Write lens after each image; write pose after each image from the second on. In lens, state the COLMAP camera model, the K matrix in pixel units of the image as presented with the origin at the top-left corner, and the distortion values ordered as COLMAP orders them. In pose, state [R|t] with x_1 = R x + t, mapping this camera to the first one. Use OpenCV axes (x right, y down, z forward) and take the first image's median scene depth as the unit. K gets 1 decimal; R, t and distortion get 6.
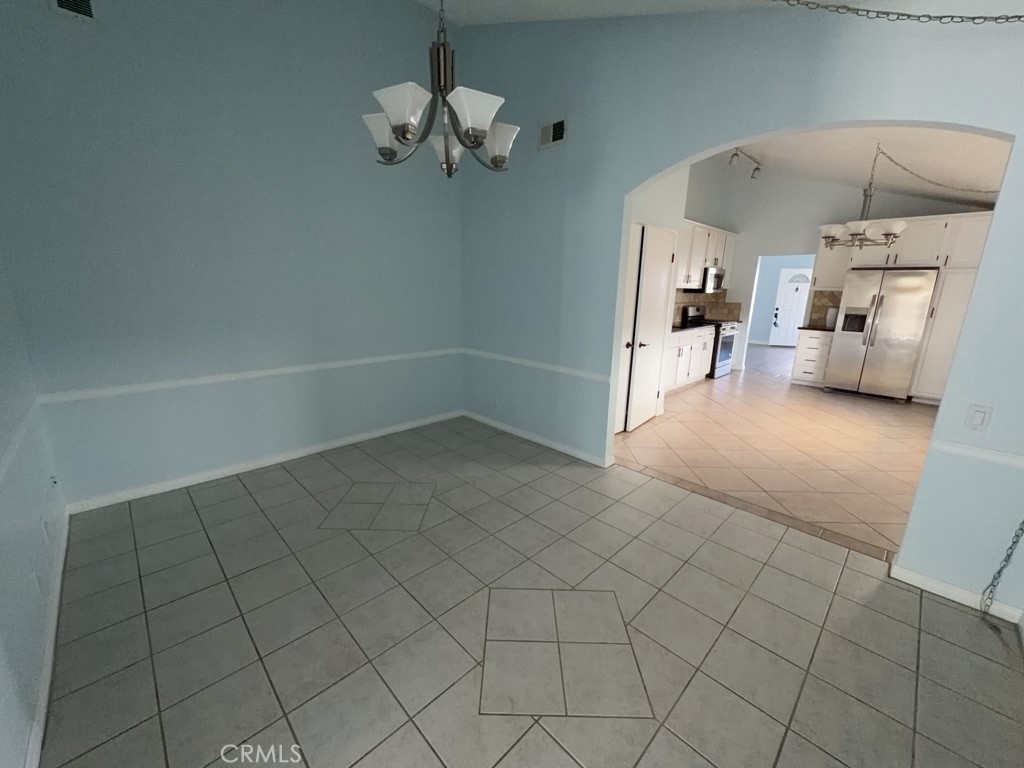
lens RADIAL K [[407.6, 0, 507.9], [0, 407.6, 384.6], [0, 0, 1]] dist [-0.006603, -0.000341]
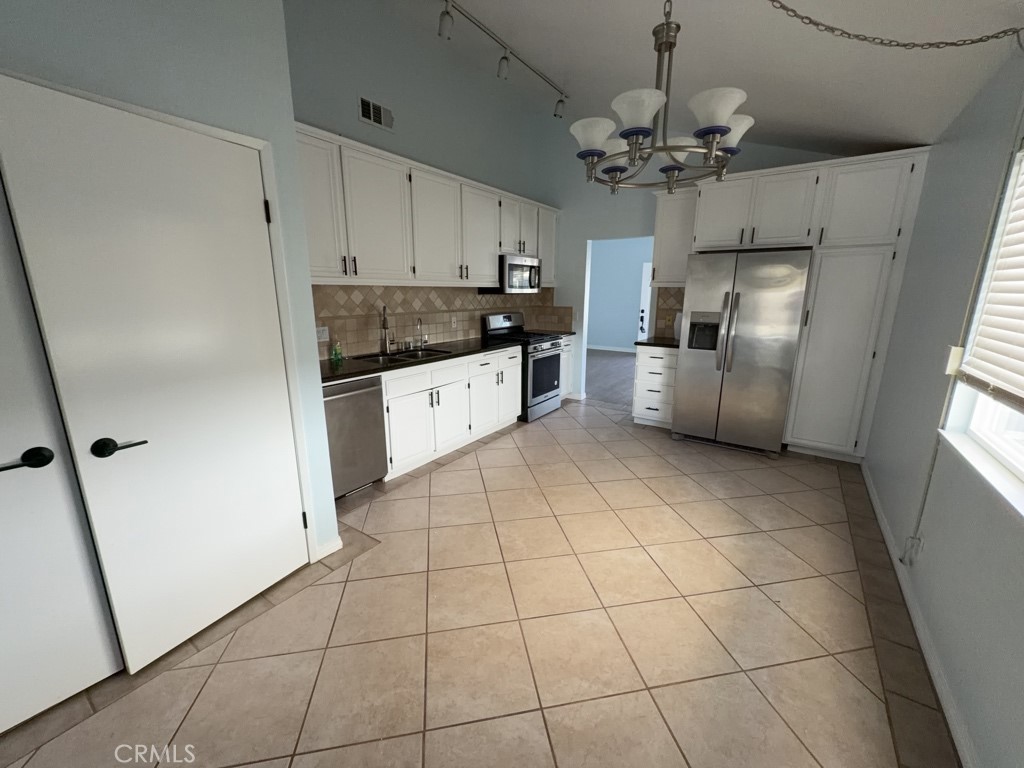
lens RADIAL K [[407.6, 0, 510.1], [0, 407.6, 386.0], [0, 0, 1]] dist [-0.006603, -0.000341]
pose [[0.980957, -0.059710, 0.184817, 0.403667], [0.060444, 0.998170, 0.001665, -0.086854], [-0.184578, 0.009538, 0.982772, 0.396978]]
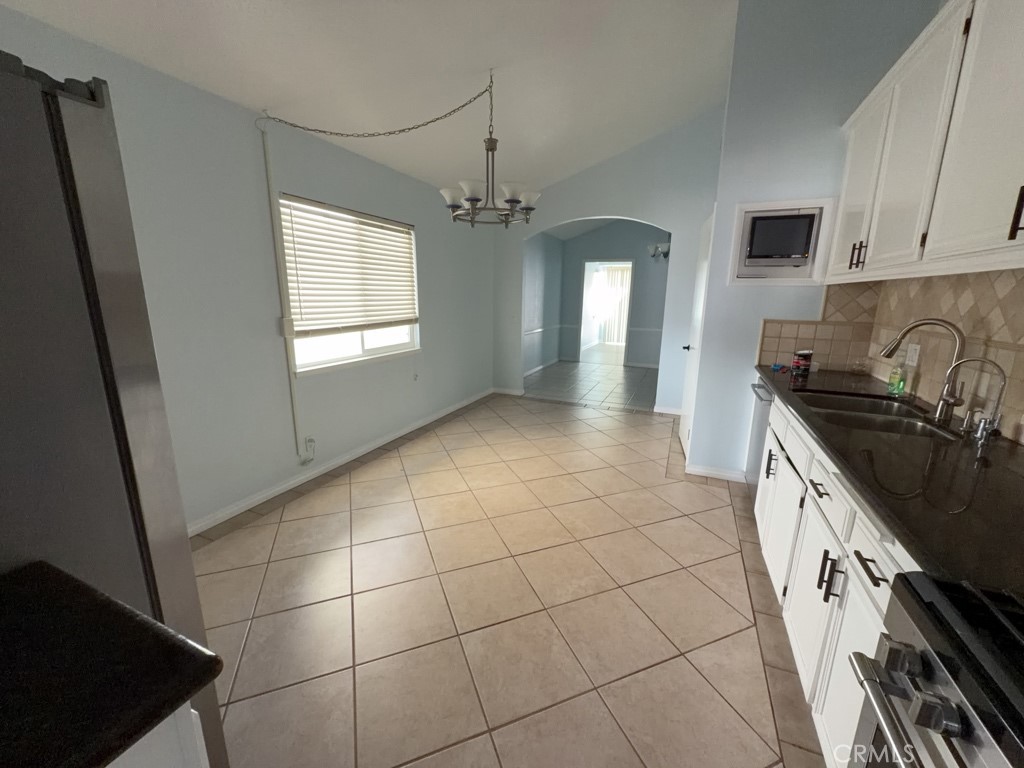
lens RADIAL K [[407.6, 0, 509.8], [0, 407.6, 384.0], [0, 0, 1]] dist [-0.006603, -0.000341]
pose [[-0.924596, 0.048503, -0.377850, 0.730305], [-0.121463, 0.902560, 0.413076, -0.248499], [0.361068, 0.427823, -0.828612, 1.133801]]
